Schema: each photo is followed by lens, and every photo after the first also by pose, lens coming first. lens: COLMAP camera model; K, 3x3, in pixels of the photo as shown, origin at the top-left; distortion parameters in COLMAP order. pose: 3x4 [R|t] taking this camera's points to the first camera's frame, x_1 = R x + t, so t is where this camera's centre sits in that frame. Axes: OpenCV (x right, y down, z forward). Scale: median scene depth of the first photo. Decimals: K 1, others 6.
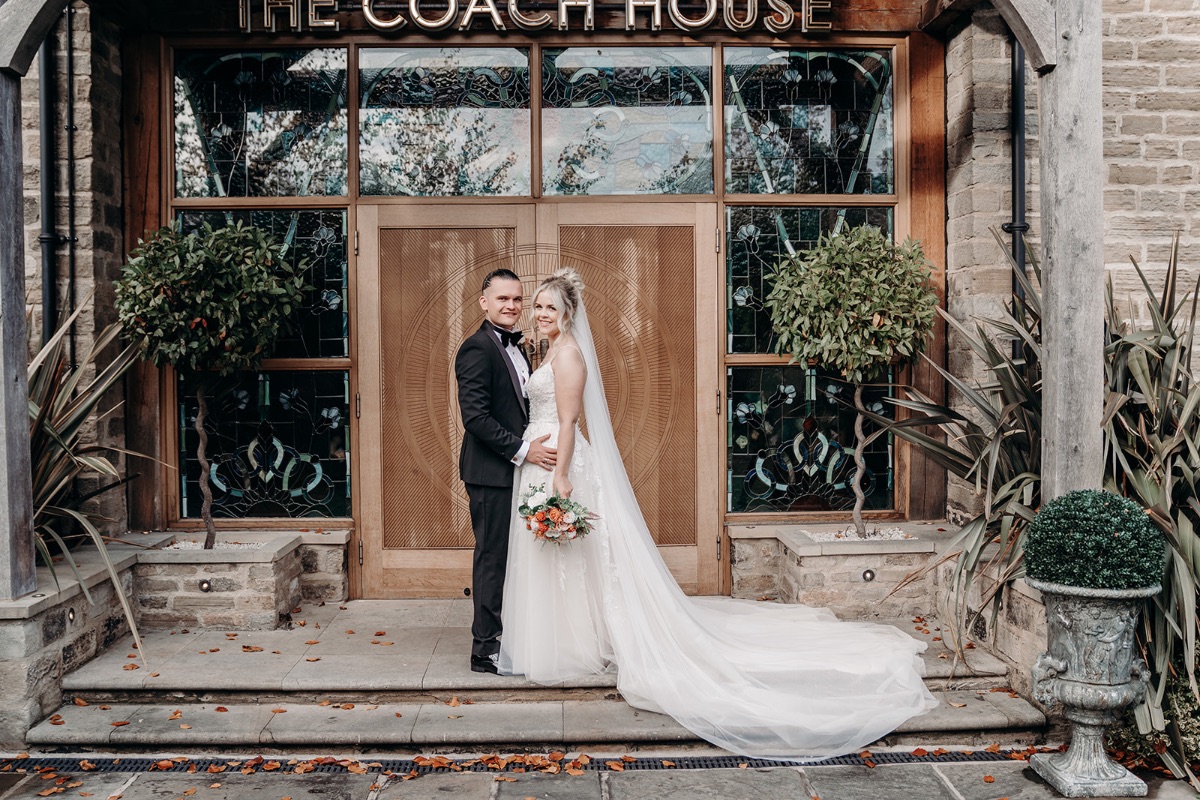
lens RADIAL K [[1171.4, 0, 600.0], [0, 1171.4, 400.0], [0, 0, 1]] dist [-0.159932, 0.222624]
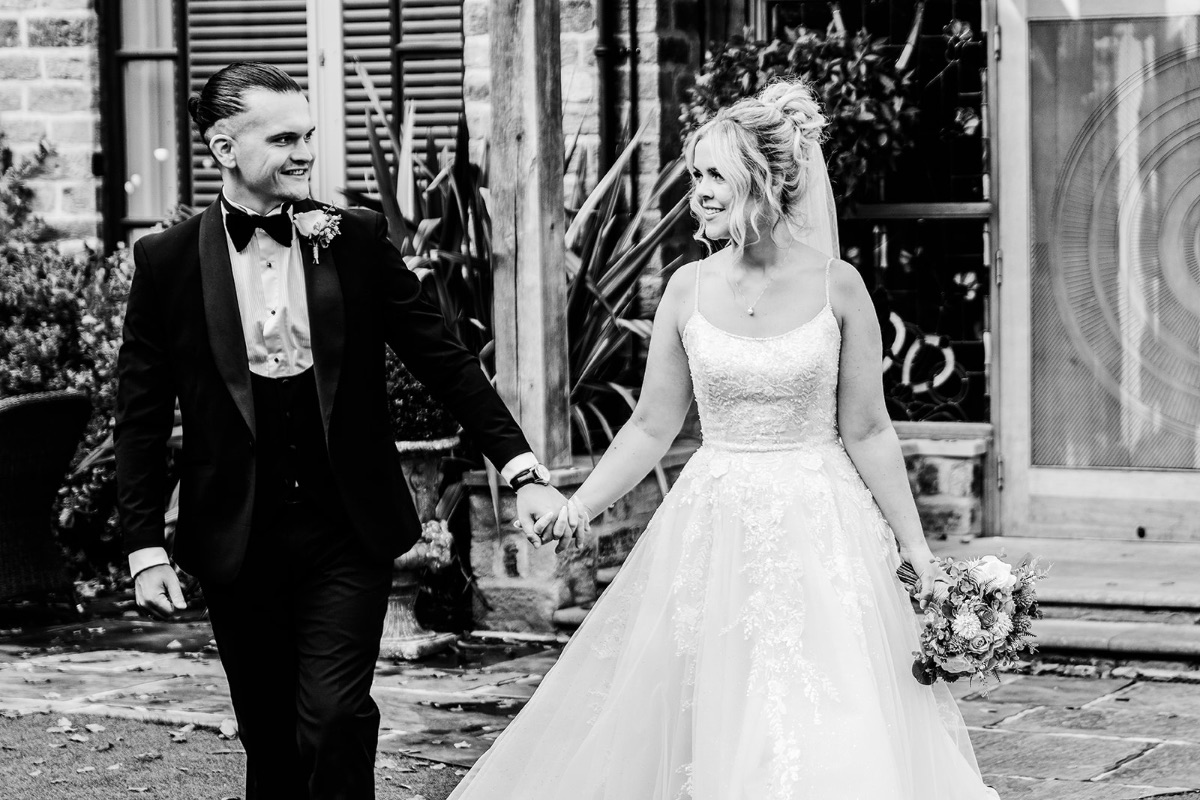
lens RADIAL K [[2107.1, 0, 600.0], [0, 2107.1, 400.0], [0, 0, 1]] dist [0.026764, 0.026181]
pose [[0.887182, 0.038929, -0.459775, 0.181415], [-0.012751, 0.998122, 0.059908, 0.011254], [0.461244, -0.047286, 0.886012, -0.287911]]
